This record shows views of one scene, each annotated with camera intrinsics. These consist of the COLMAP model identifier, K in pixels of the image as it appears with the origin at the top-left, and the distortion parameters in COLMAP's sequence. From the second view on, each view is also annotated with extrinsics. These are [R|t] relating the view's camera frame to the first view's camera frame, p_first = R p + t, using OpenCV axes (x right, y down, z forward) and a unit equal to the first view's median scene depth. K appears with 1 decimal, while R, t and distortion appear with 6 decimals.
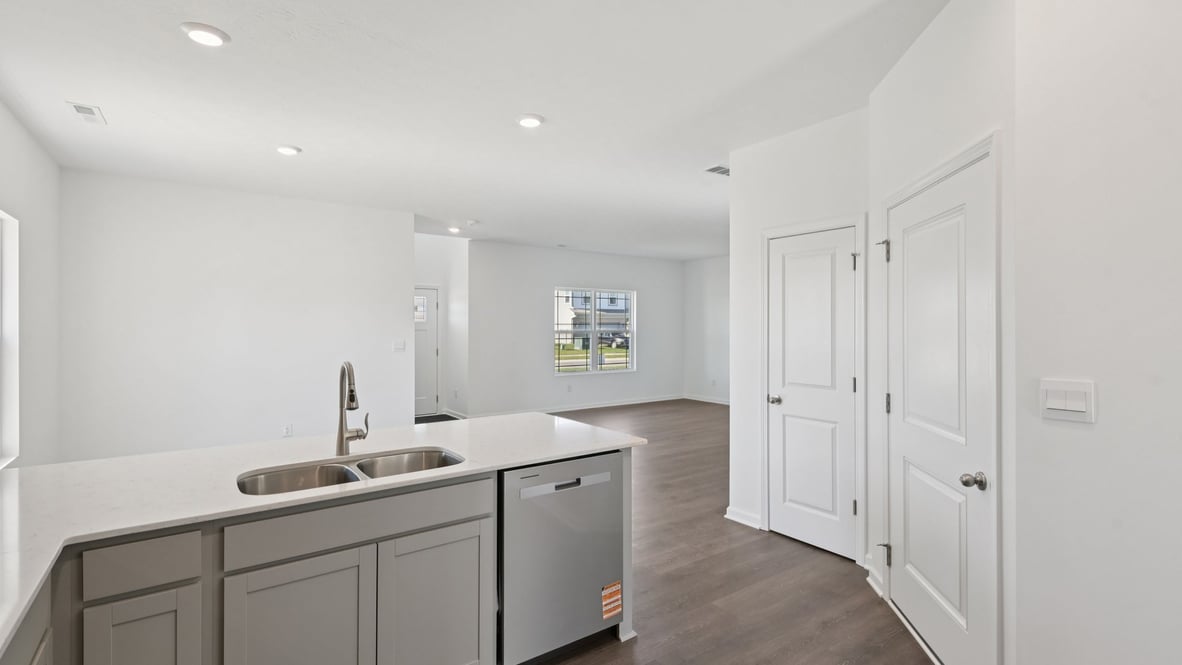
lens RADIAL K [[549.0, 0, 607.0], [0, 549.0, 328.8], [0, 0, 1]] dist [-0.010093, -0.000246]
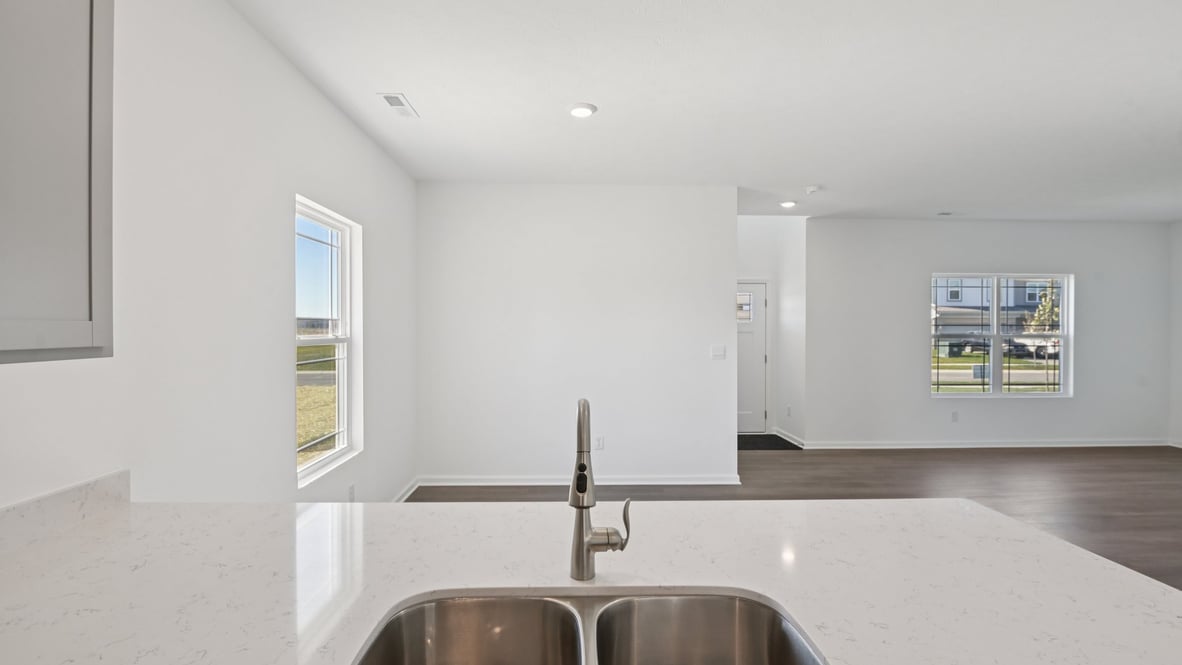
lens RADIAL K [[549.0, 0, 582.0], [0, 549.0, 331.8], [0, 0, 1]] dist [-0.010093, -0.000246]
pose [[0.812477, 0.006449, -0.582958, -0.064472], [-0.004820, 0.999979, 0.004345, -0.001063], [0.582974, -0.000720, 0.812491, 0.204663]]
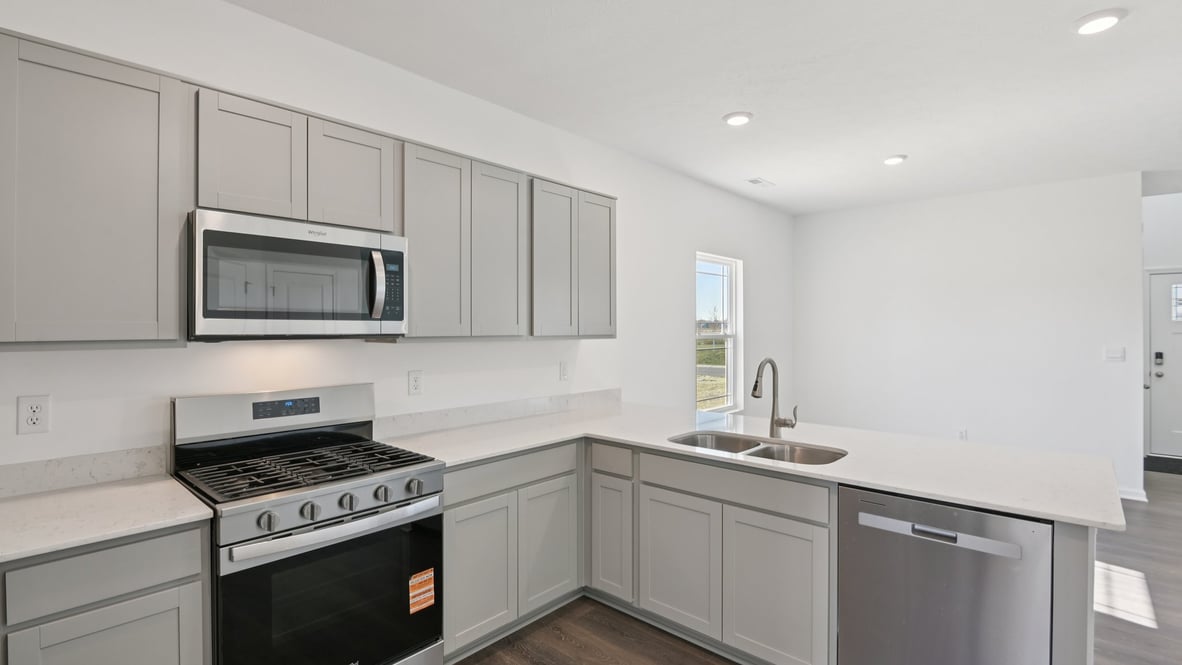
lens RADIAL K [[549.0, 0, 569.9], [0, 549.0, 322.8], [0, 0, 1]] dist [-0.010093, -0.000246]
pose [[0.157303, -0.007387, -0.987523, 0.215729], [-0.005011, 0.999953, -0.008278, -0.001251], [0.987538, 0.006250, 0.157259, 0.133897]]
